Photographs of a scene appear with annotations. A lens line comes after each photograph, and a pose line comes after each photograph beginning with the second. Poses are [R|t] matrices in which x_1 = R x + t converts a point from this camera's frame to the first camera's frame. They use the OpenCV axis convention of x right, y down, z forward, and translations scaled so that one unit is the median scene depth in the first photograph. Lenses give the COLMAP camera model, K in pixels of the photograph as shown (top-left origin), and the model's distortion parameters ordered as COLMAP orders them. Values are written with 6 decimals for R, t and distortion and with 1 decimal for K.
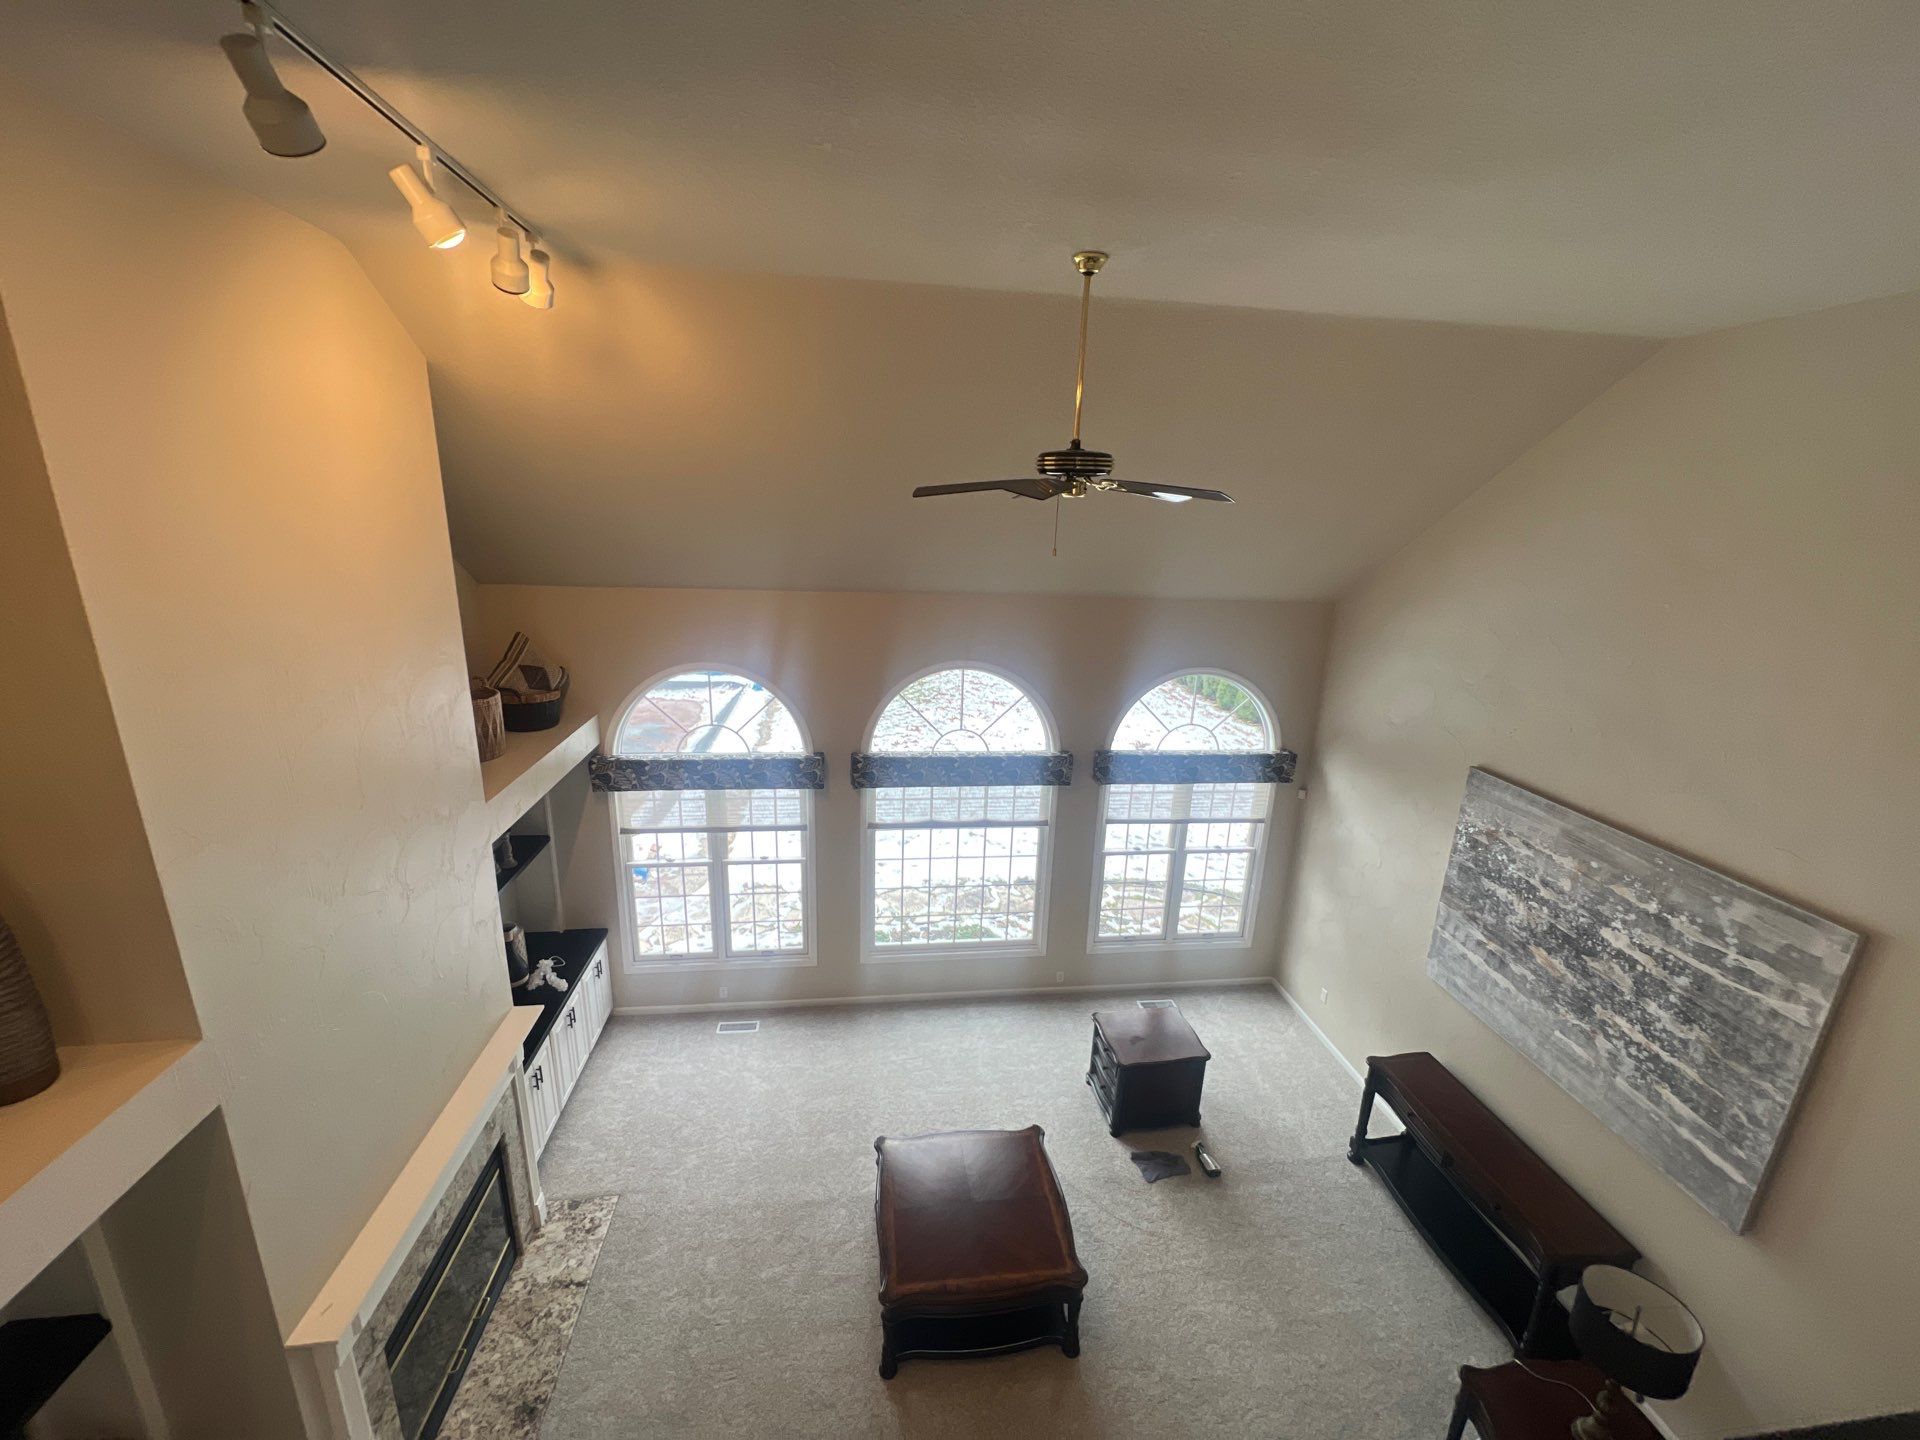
lens RADIAL K [[765.9, 0, 960.1], [0, 765.9, 721.3], [0, 0, 1]] dist [-0.001833, 0.000249]
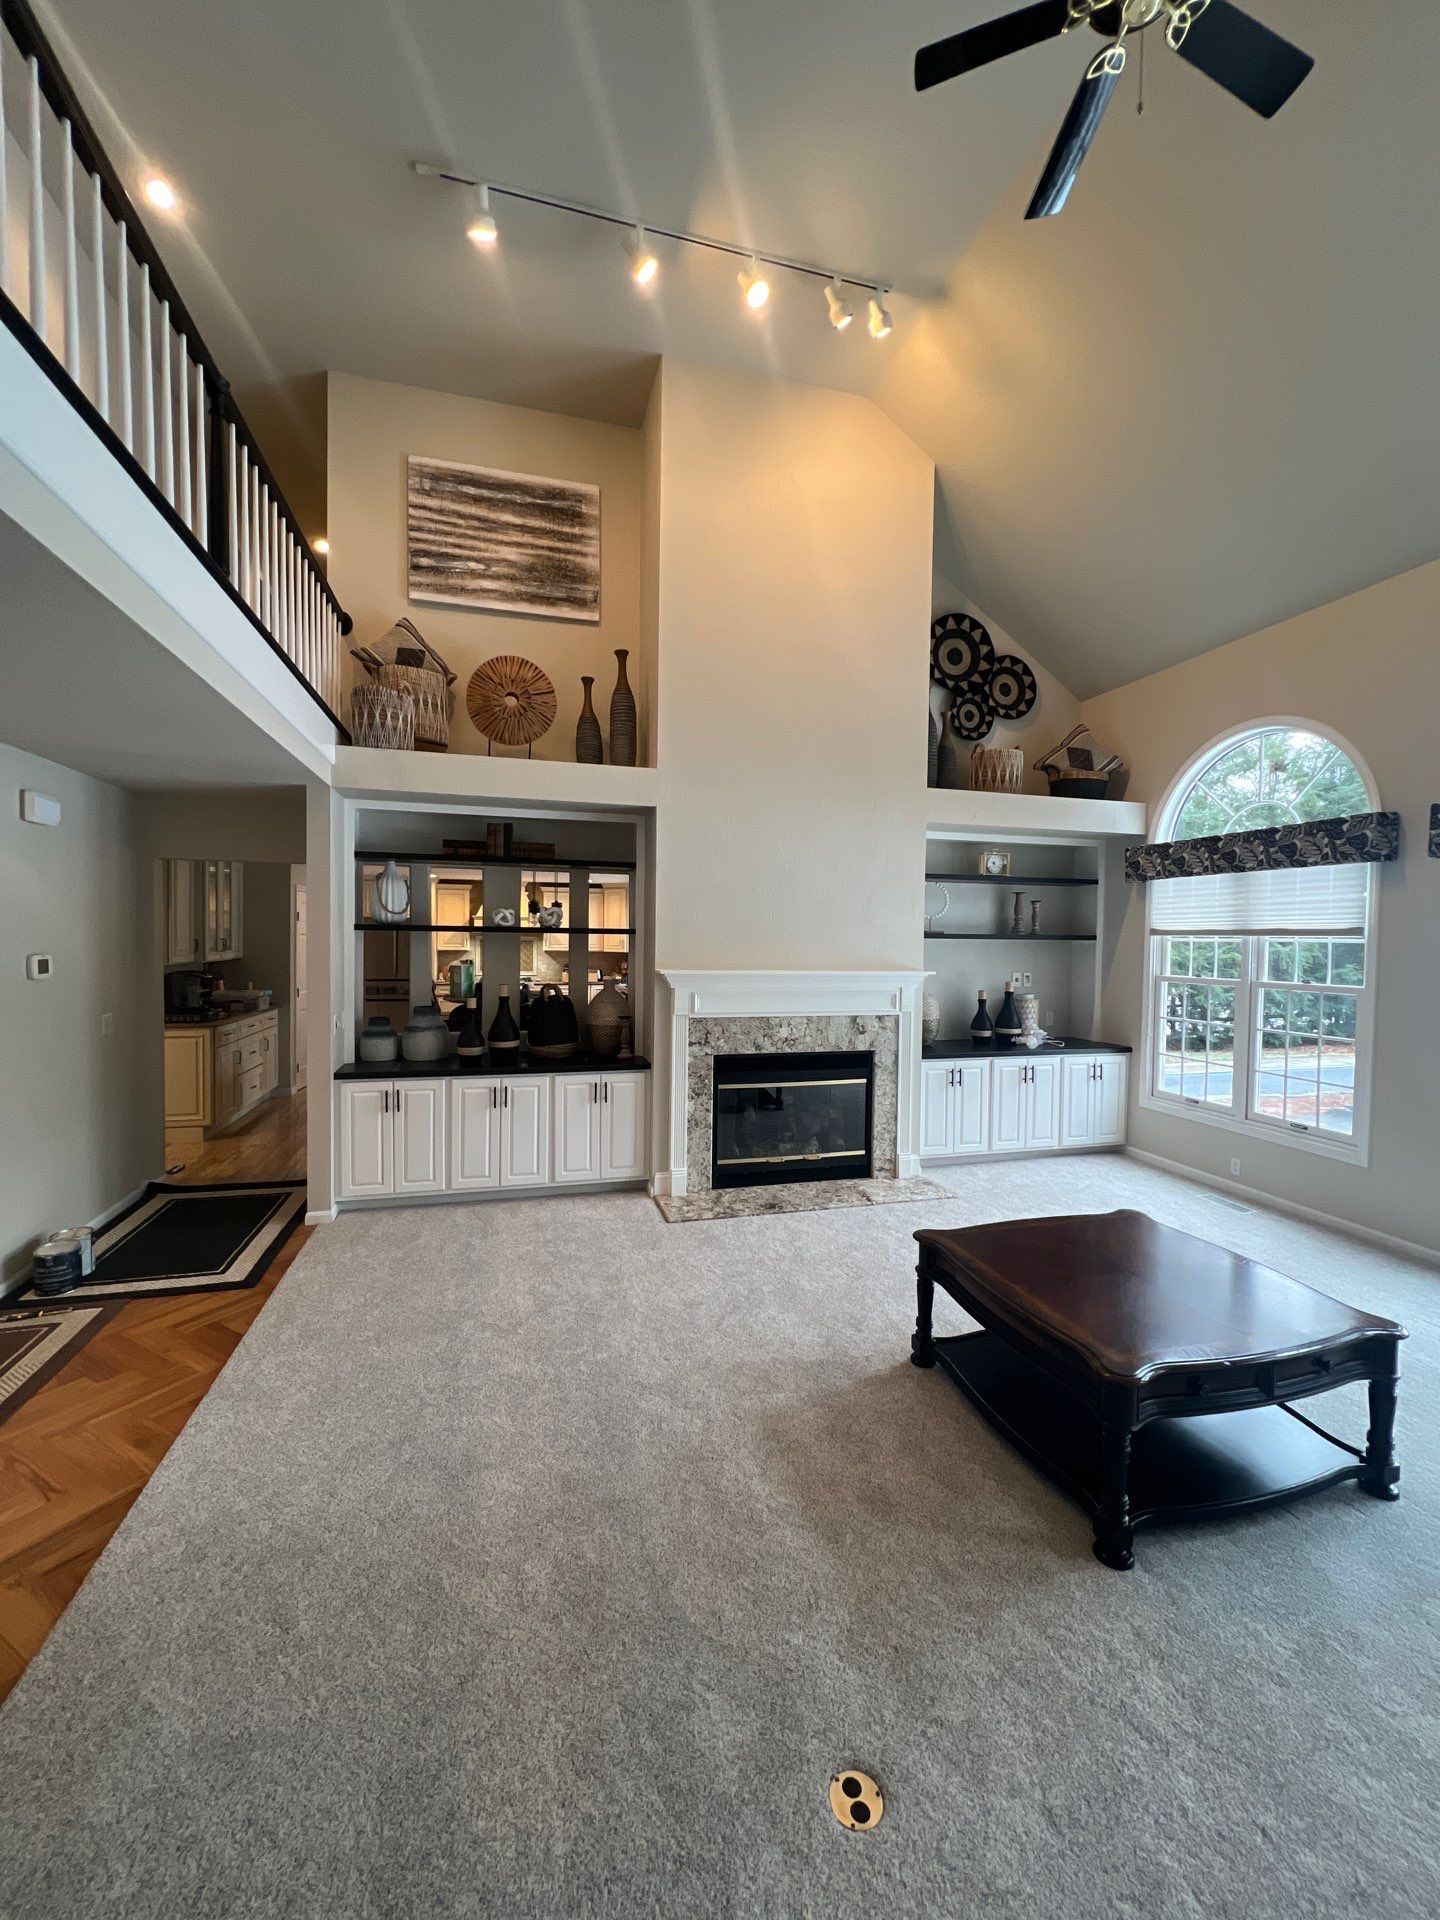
lens RADIAL K [[765.9, 0, 720.3], [0, 765.9, 960.6], [0, 0, 1]] dist [-0.001833, 0.000249]
pose [[0.140215, -0.005033, -0.990108, 0.535283], [-0.275438, 0.960317, -0.043887, 0.478982], [0.951038, 0.278867, 0.133265, 0.515896]]
